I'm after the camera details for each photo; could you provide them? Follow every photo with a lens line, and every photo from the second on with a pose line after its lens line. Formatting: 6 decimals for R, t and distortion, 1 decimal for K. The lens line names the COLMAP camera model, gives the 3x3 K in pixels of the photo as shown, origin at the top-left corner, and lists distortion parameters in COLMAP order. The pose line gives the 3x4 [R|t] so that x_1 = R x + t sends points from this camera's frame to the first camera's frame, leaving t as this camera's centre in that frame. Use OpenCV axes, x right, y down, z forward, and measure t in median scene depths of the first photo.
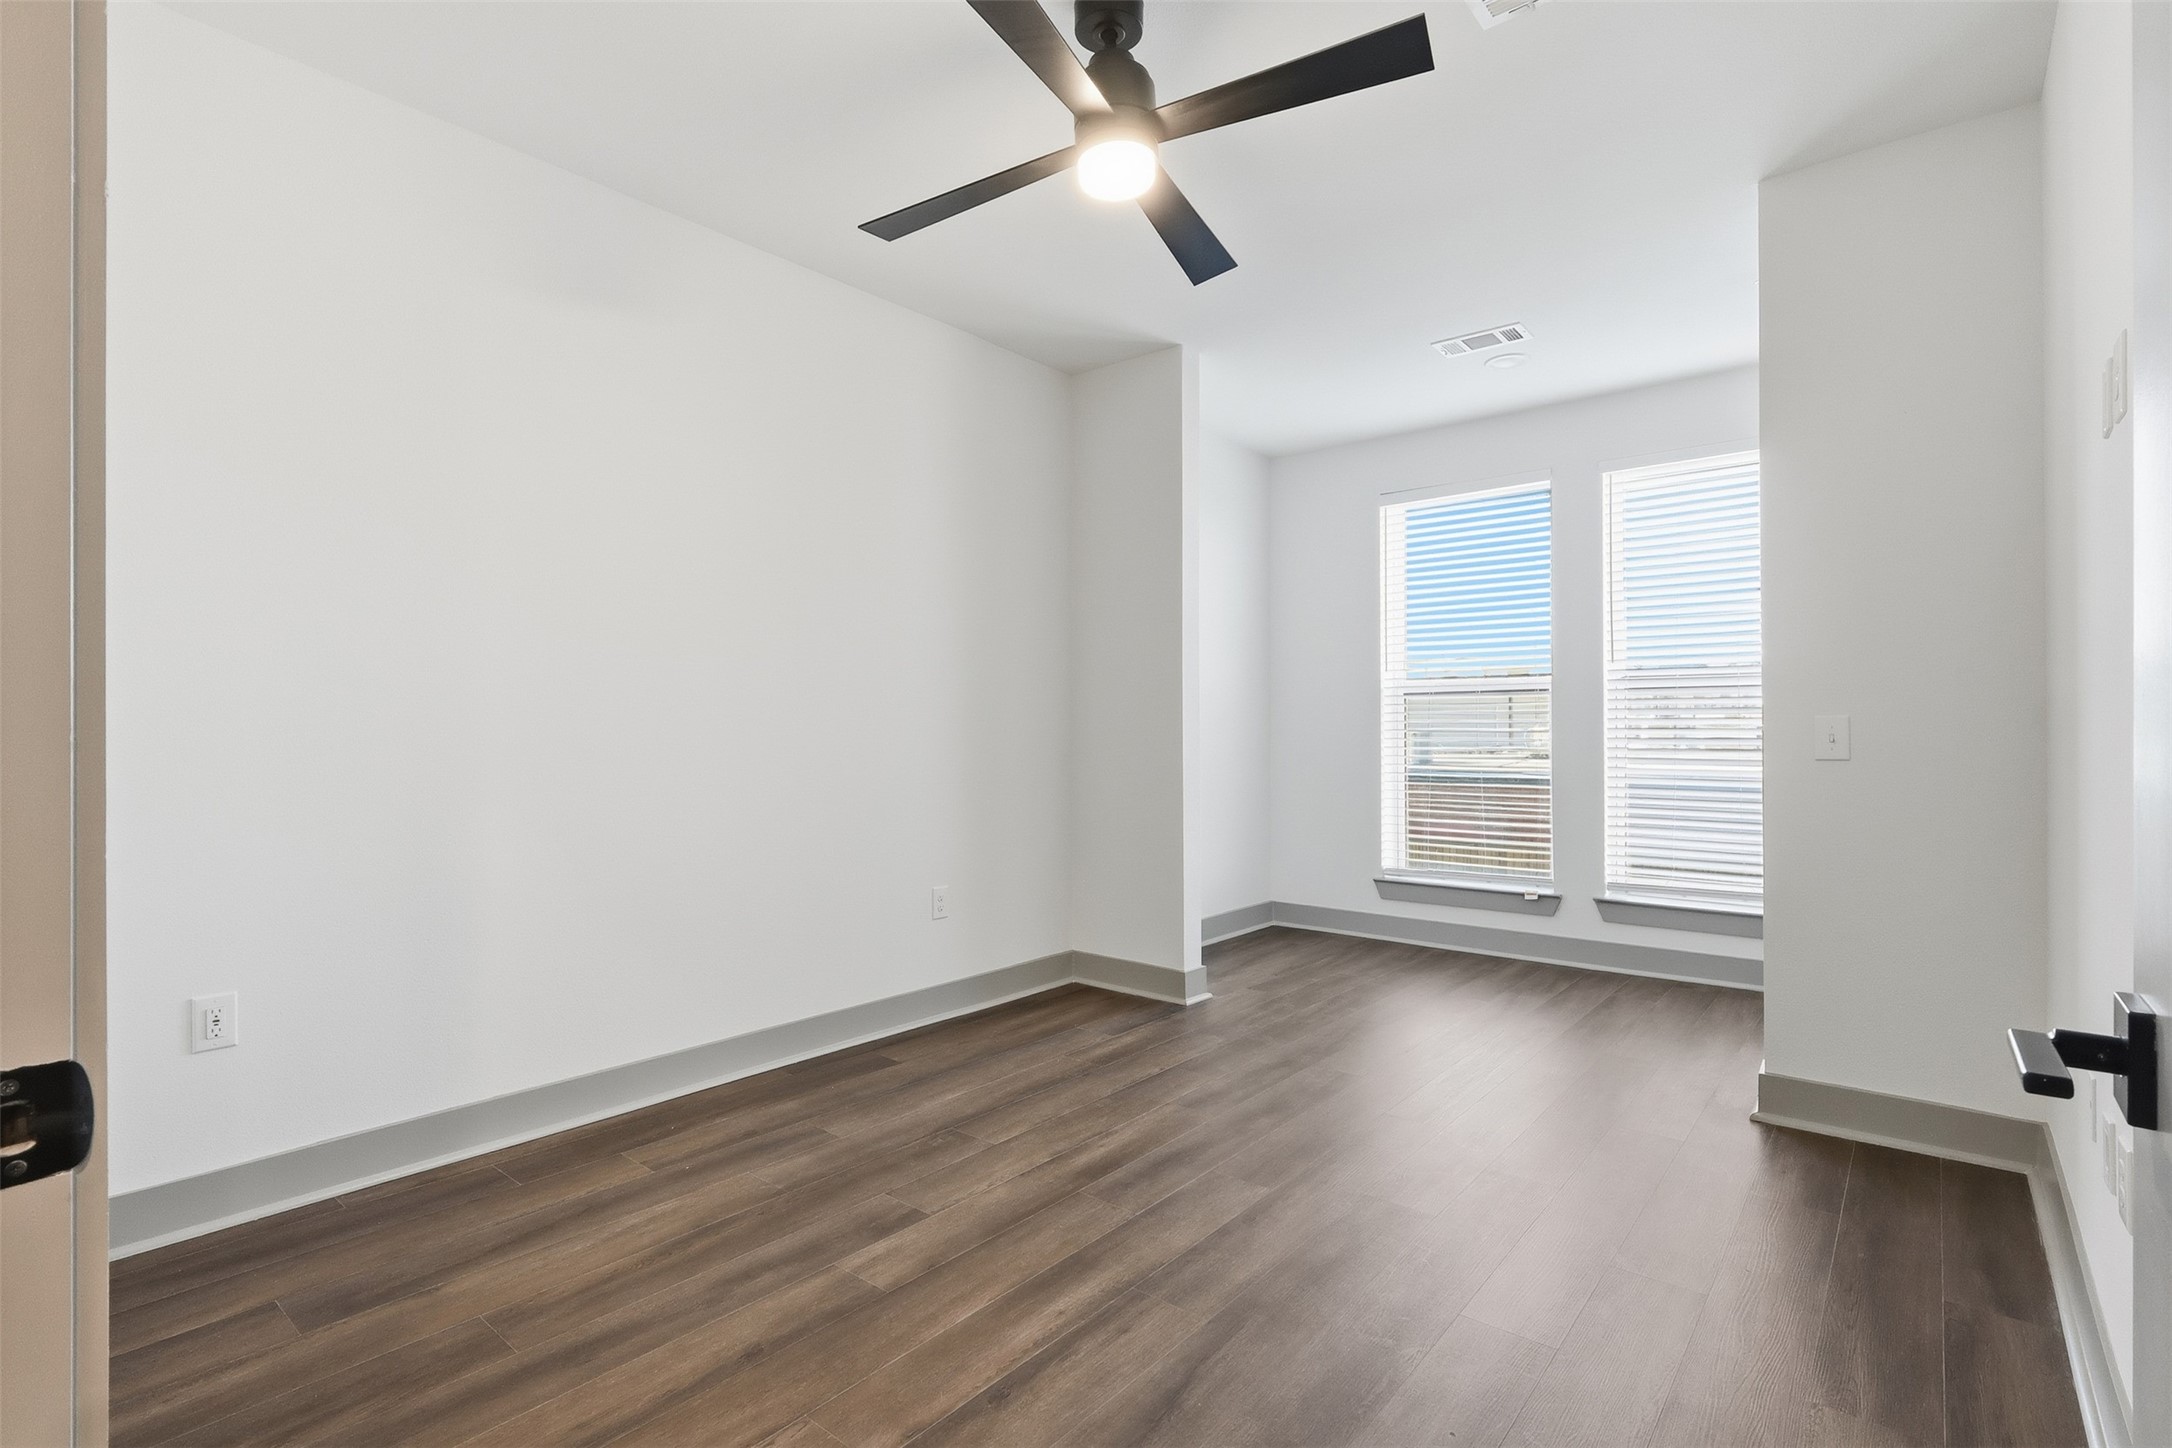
lens RADIAL K [[1026.1, 0, 1083.2], [0, 1026.1, 725.5], [0, 0, 1]] dist [0.004426, 0.000373]
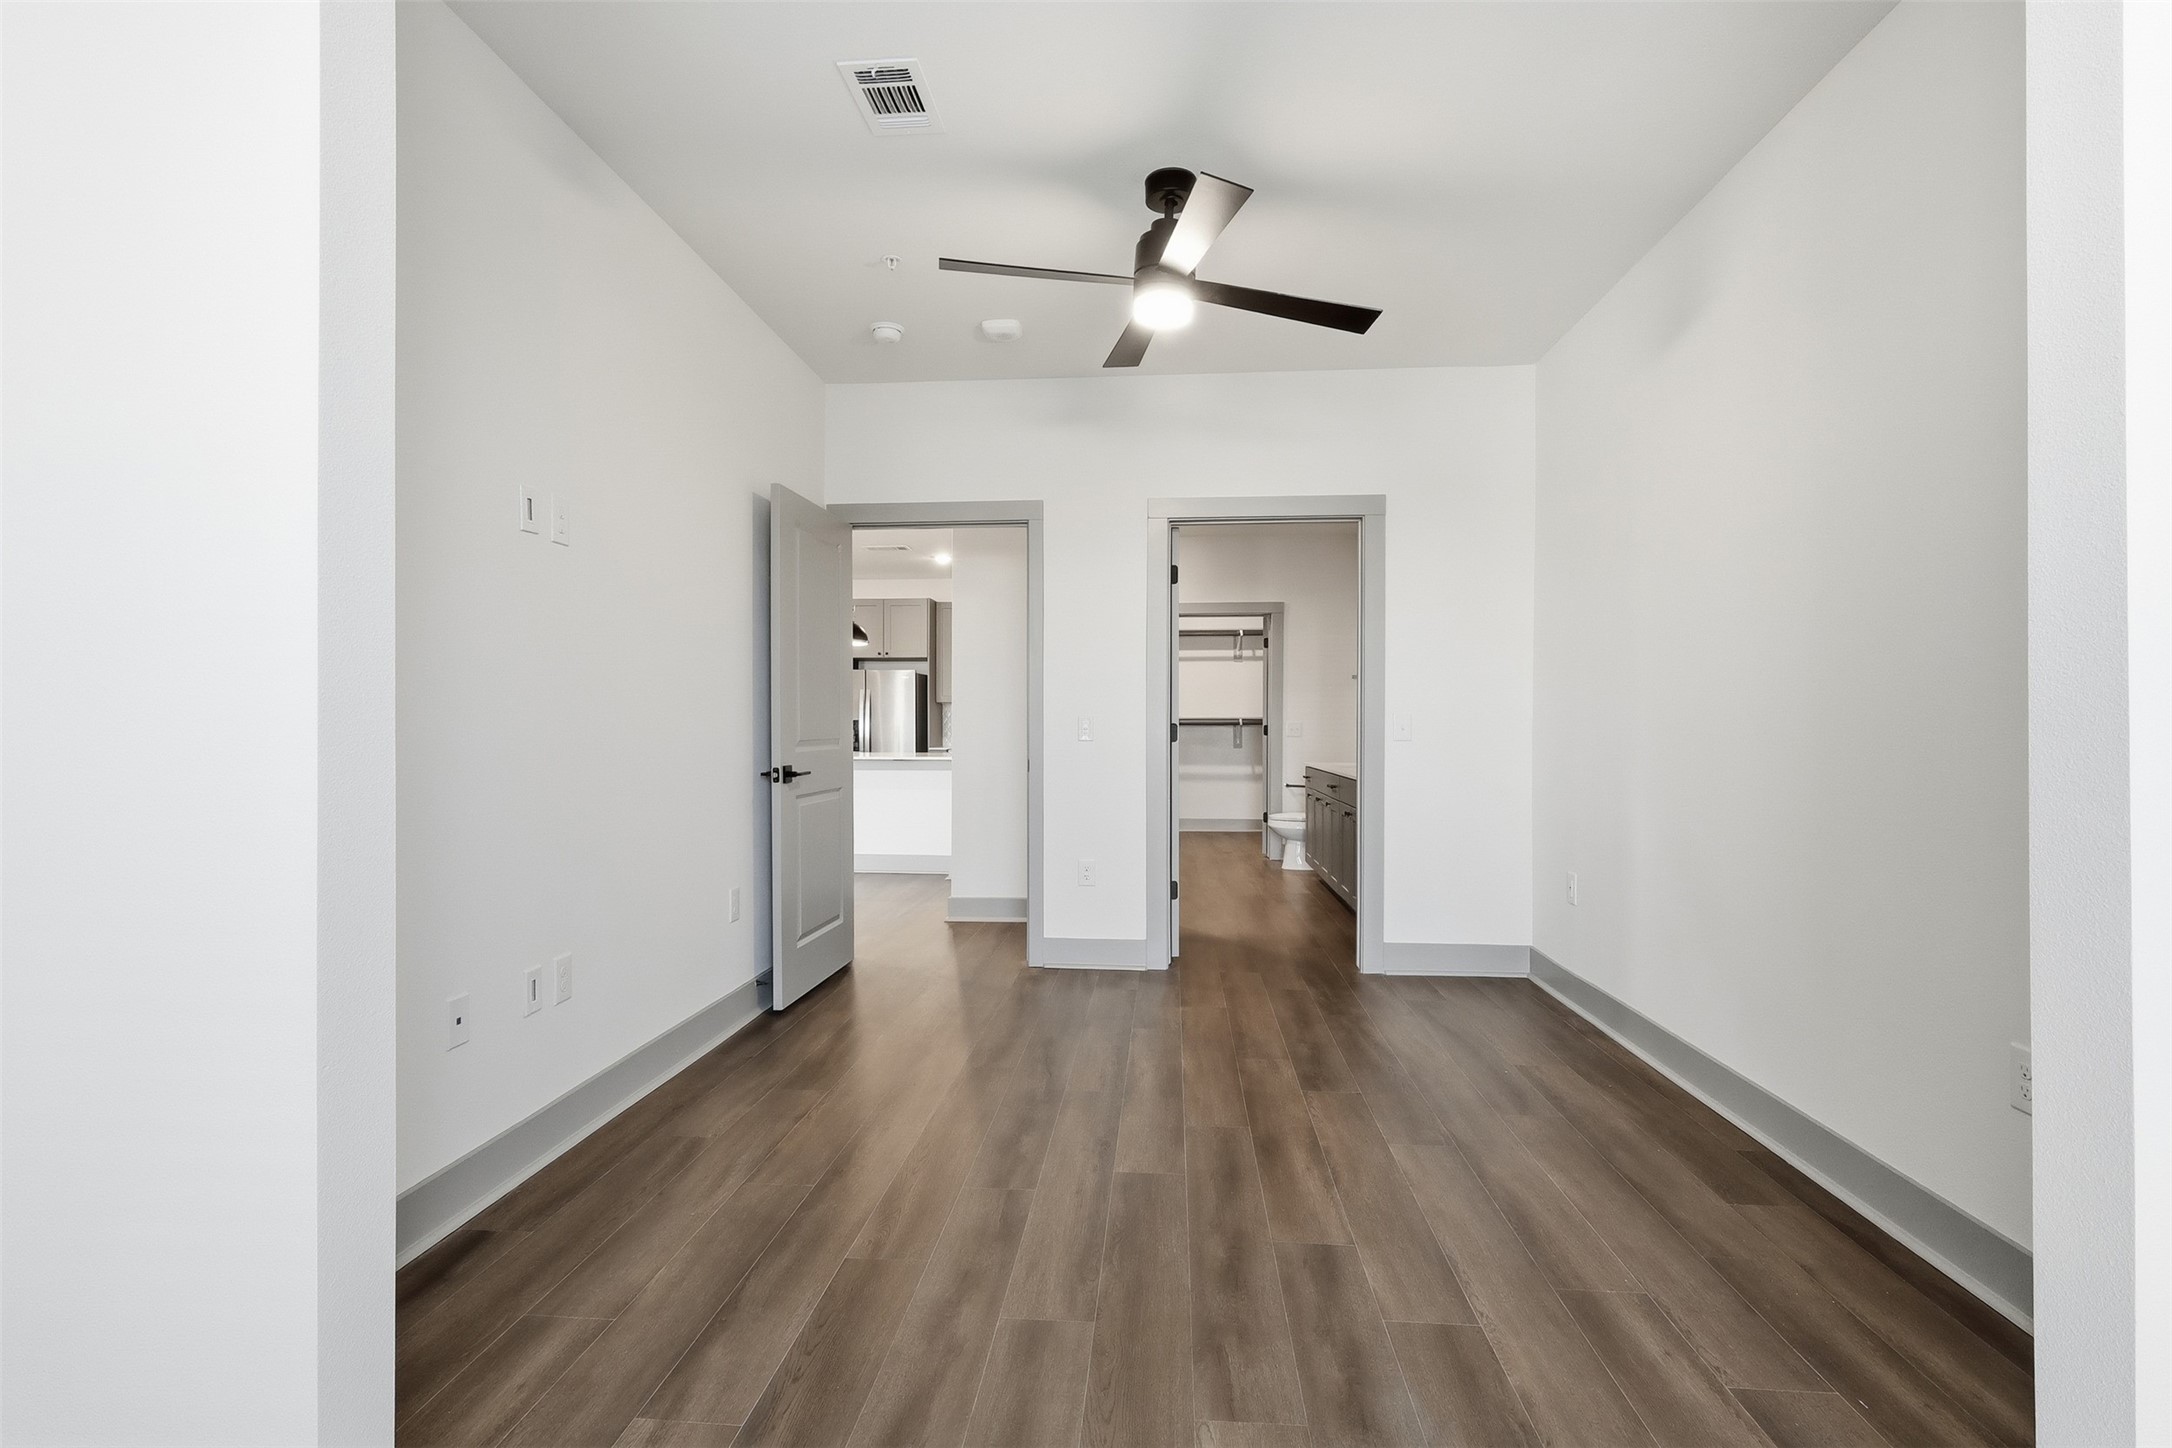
lens RADIAL K [[1026.1, 0, 1083.1], [0, 1026.1, 729.6], [0, 0, 1]] dist [0.004426, 0.000373]
pose [[-0.821452, 0.001070, -0.570277, 0.741528], [0.002739, 0.999994, -0.002068, 0.014042], [0.570271, -0.003261, -0.821450, 1.708689]]
